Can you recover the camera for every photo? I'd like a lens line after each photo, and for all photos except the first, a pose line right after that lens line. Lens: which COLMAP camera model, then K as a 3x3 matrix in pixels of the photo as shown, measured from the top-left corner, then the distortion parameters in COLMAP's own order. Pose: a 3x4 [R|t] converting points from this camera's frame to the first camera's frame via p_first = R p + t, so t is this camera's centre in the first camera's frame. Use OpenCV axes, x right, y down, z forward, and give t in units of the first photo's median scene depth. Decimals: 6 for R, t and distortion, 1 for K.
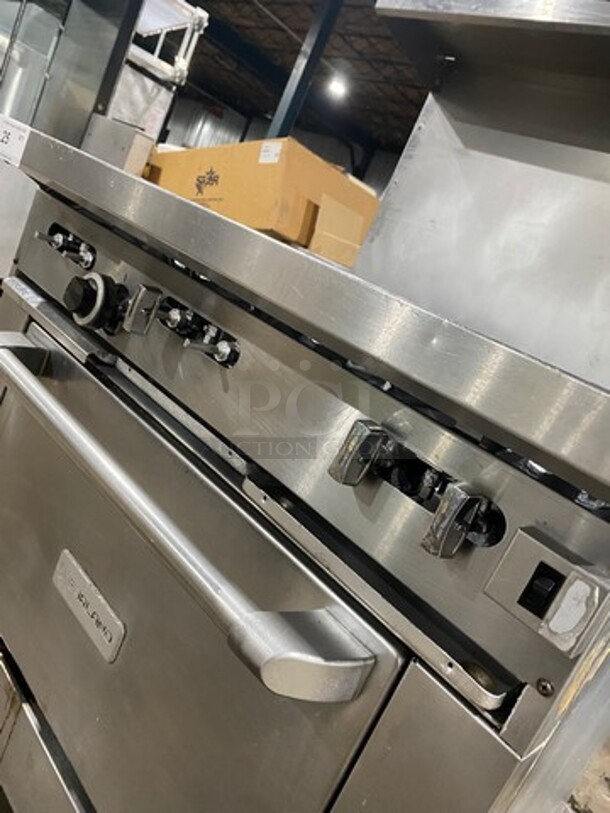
lens RADIAL K [[616.9, 0, 312.4], [0, 616.9, 407.2], [0, 0, 1]] dist [-0.002877, 0.001798]
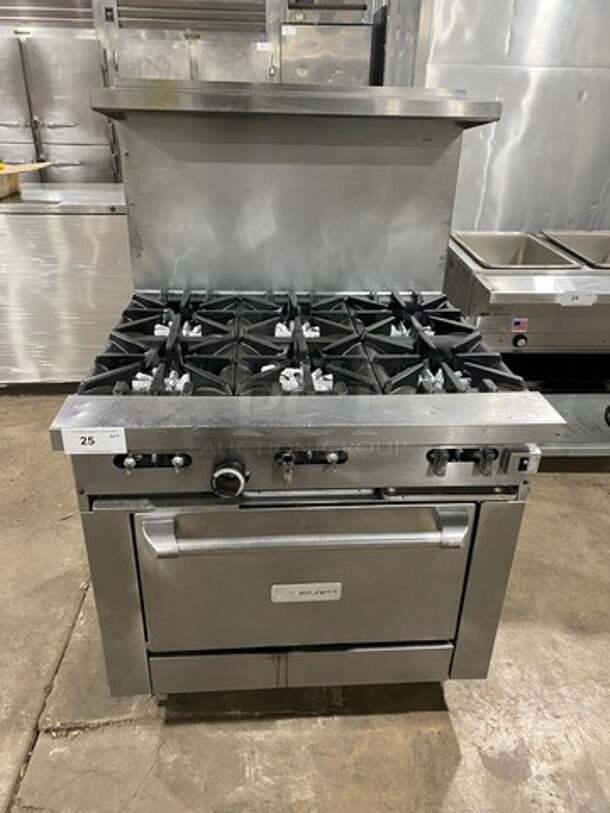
lens RADIAL K [[611.1, 0, 308.1], [0, 611.1, 400.4], [0, 0, 1]] dist [0.054103, -0.059172]
pose [[0.628744, -0.651911, 0.423902, -0.696666], [0.414283, 0.742150, 0.526862, -0.993264], [-0.658066, -0.155646, 0.736698, -0.266591]]
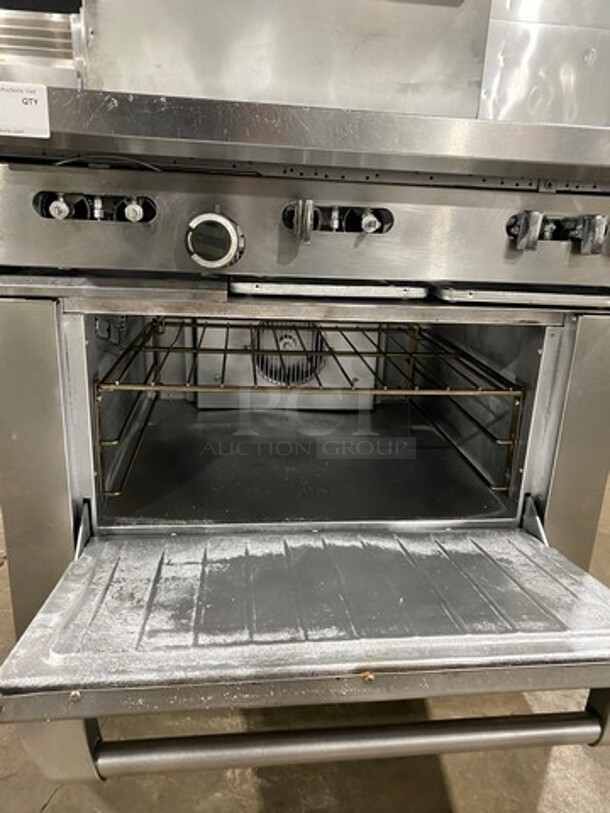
lens RADIAL K [[616.9, 0, 312.4], [0, 616.9, 407.2], [0, 0, 1]] dist [-0.002877, 0.001798]
pose [[0.601447, -0.572912, 0.556806, -0.906075], [0.388364, 0.818730, 0.422912, -0.284283], [-0.698165, -0.038116, 0.714921, 0.113750]]
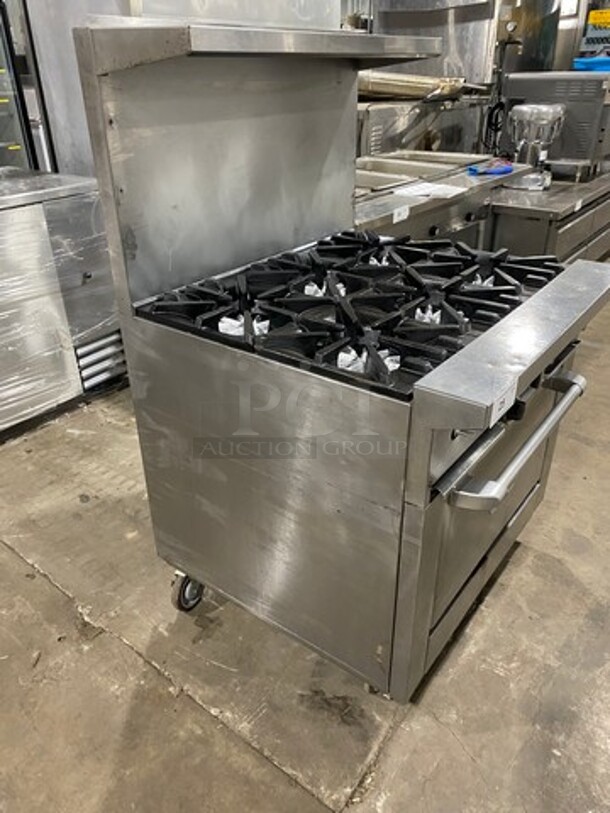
lens RADIAL K [[613.9, 0, 305.0], [0, 613.9, 406.5], [0, 0, 1]] dist [0.001568, -0.000161]
pose [[-0.102270, -0.791767, 0.602201, -1.191007], [0.199000, 0.576854, 0.792236, -1.468784], [-0.974649, 0.200860, 0.098567, 1.249796]]
